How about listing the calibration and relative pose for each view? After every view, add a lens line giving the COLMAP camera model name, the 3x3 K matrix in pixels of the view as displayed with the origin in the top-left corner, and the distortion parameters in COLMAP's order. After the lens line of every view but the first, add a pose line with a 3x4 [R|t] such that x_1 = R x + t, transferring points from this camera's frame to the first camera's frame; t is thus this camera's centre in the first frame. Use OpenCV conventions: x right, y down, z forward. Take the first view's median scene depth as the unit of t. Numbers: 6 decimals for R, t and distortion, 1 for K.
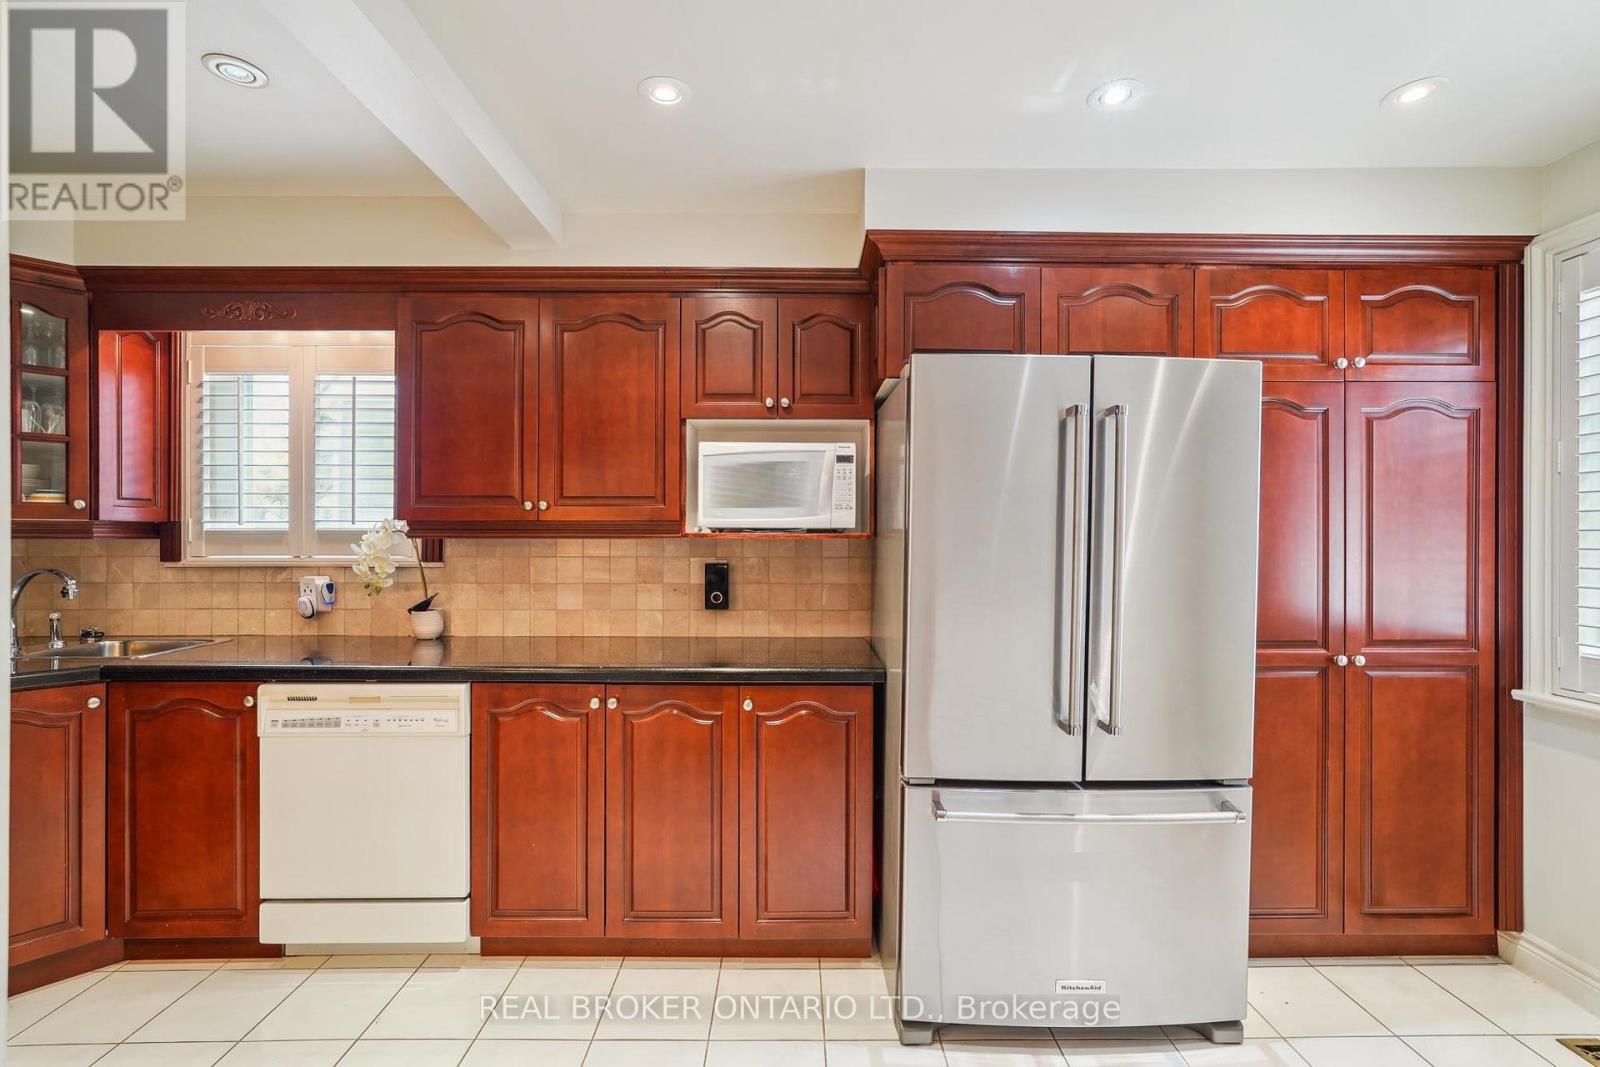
lens RADIAL K [[672.8, 0, 790.4], [0, 672.8, 538.2], [0, 0, 1]] dist [0.019471, 0.000014]
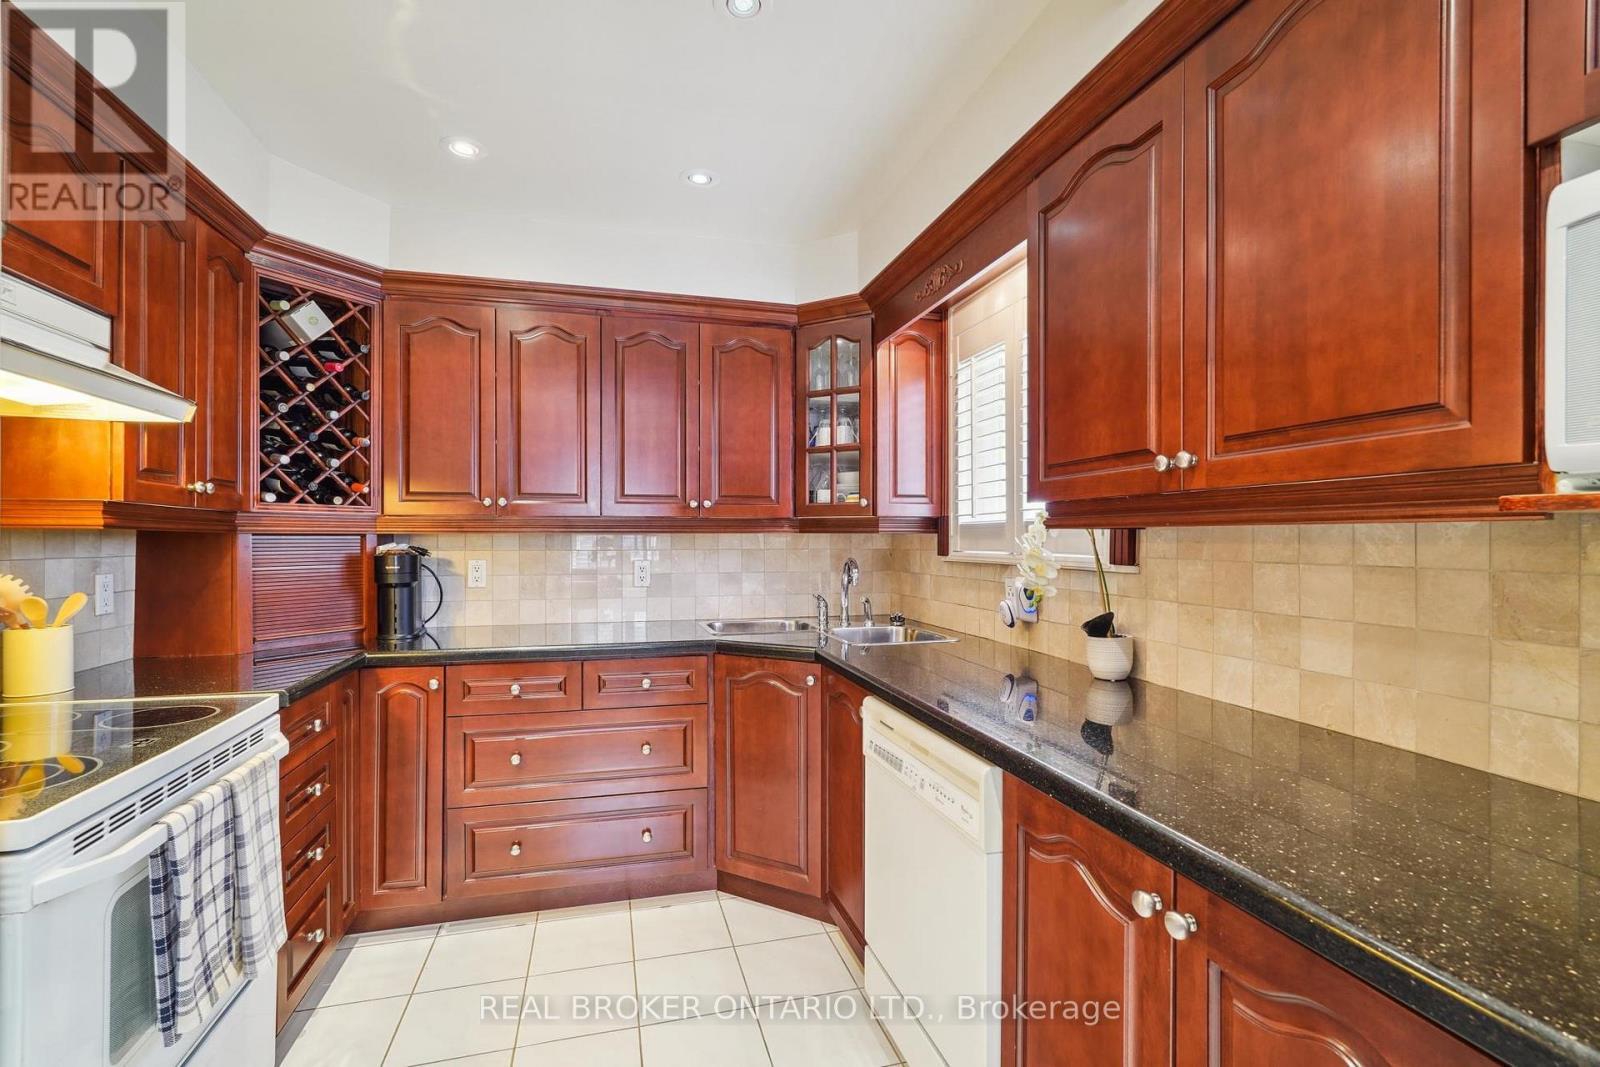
lens RADIAL K [[726.7, 0, 784.9], [0, 726.7, 538.7], [0, 0, 1]] dist [-0.013503, 0.003355]
pose [[0.260882, -0.000978, -0.965370, 0.072251], [0.002653, 0.999996, -0.000296, 0.008946], [0.965367, -0.002484, 0.260884, 0.503126]]
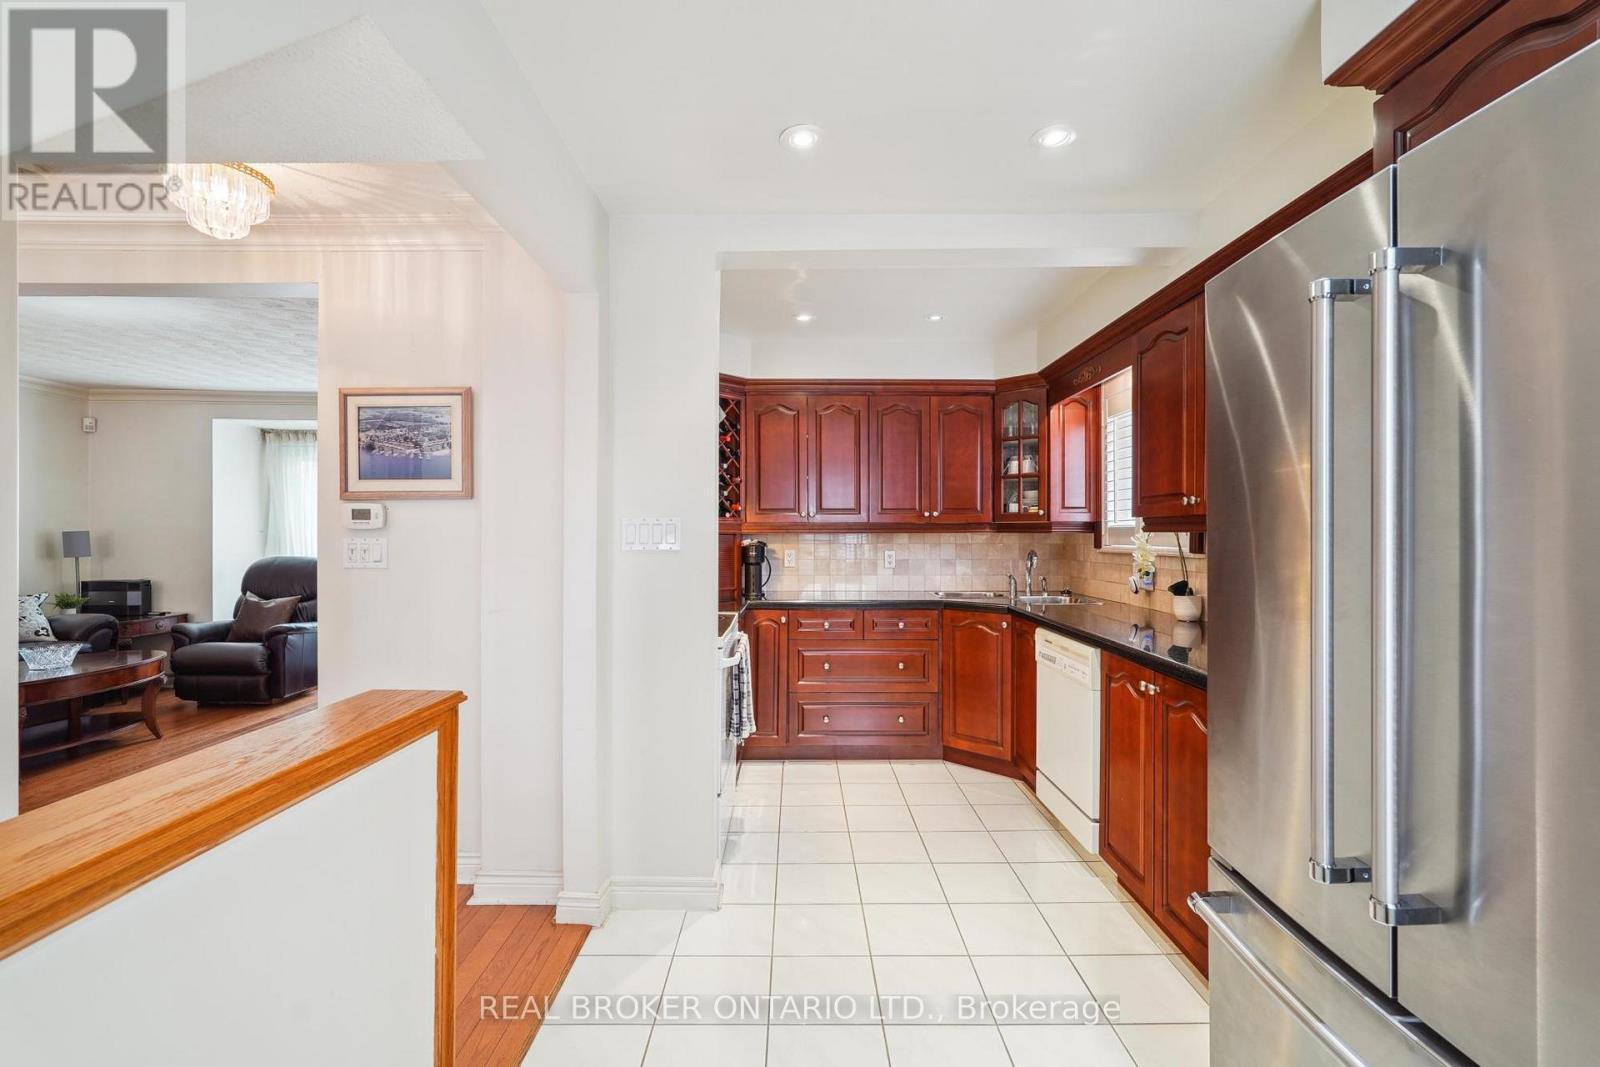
lens RADIAL K [[726.7, 0, 824.8], [0, 726.7, 535.3], [0, 0, 1]] dist [-0.013503, 0.003355]
pose [[0.058199, 0.001528, -0.998304, 0.634178], [0.002069, 0.999996, 0.001651, 0.002238], [0.998303, -0.002162, 0.058195, 0.326931]]
